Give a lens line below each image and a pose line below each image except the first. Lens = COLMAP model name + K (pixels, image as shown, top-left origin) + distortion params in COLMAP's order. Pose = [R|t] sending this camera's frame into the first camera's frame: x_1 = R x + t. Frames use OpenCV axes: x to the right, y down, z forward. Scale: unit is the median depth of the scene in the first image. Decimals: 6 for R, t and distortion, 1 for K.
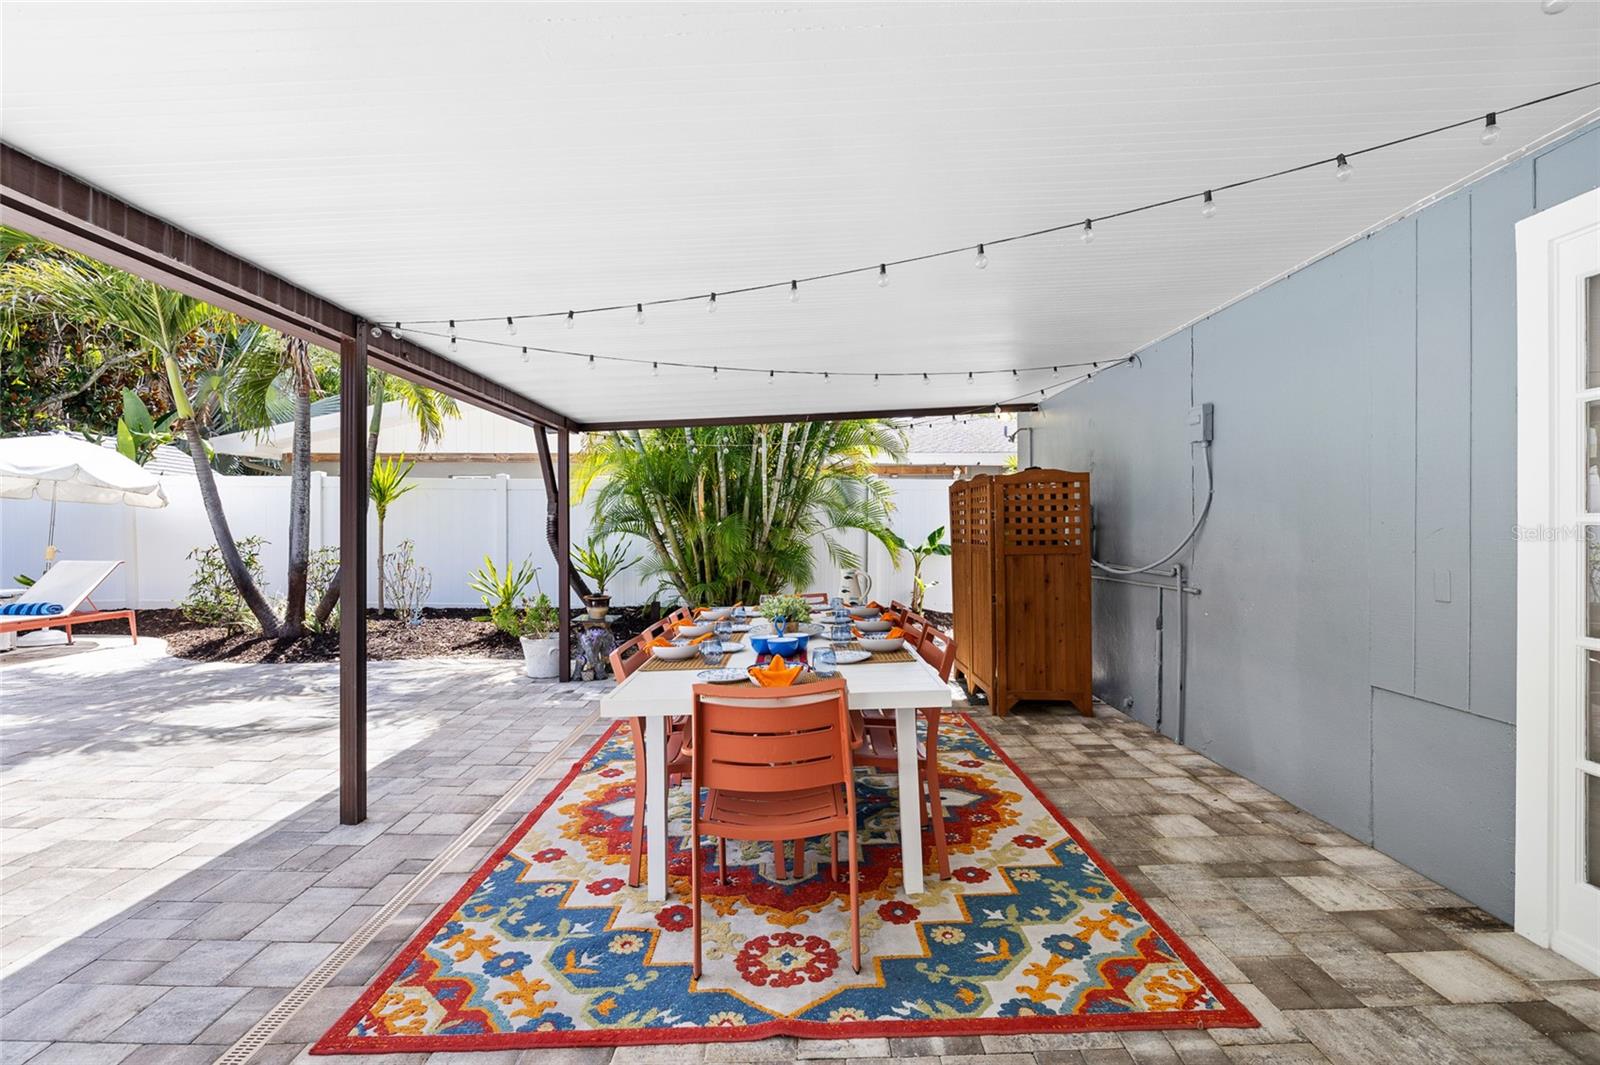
lens RADIAL K [[717.5, 0, 797.8], [0, 717.5, 527.8], [0, 0, 1]] dist [-0.006823, 0.000168]
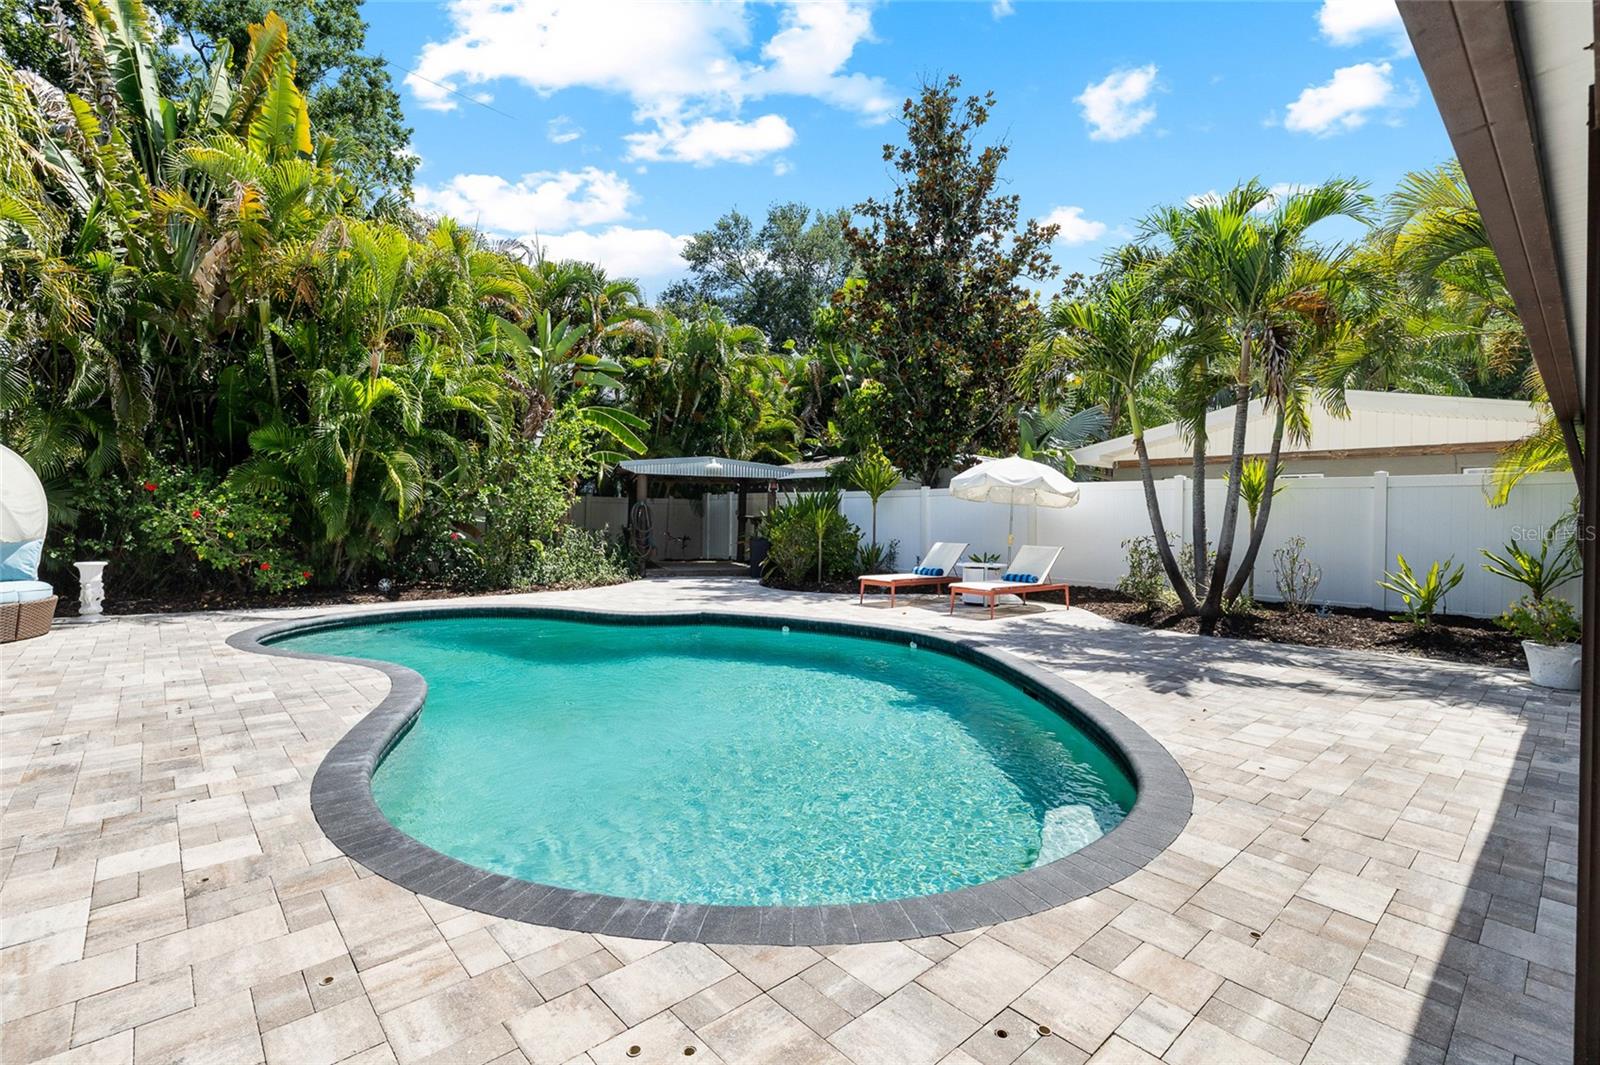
lens RADIAL K [[724.6, 0, 801.5], [0, 724.6, 523.9], [0, 0, 1]] dist [-0.006808, 0.000277]
pose [[0.666239, 0.012781, -0.745628, -0.405679], [-0.014776, 0.999883, 0.003937, 0.006657], [0.745592, 0.008395, 0.666350, -0.470853]]
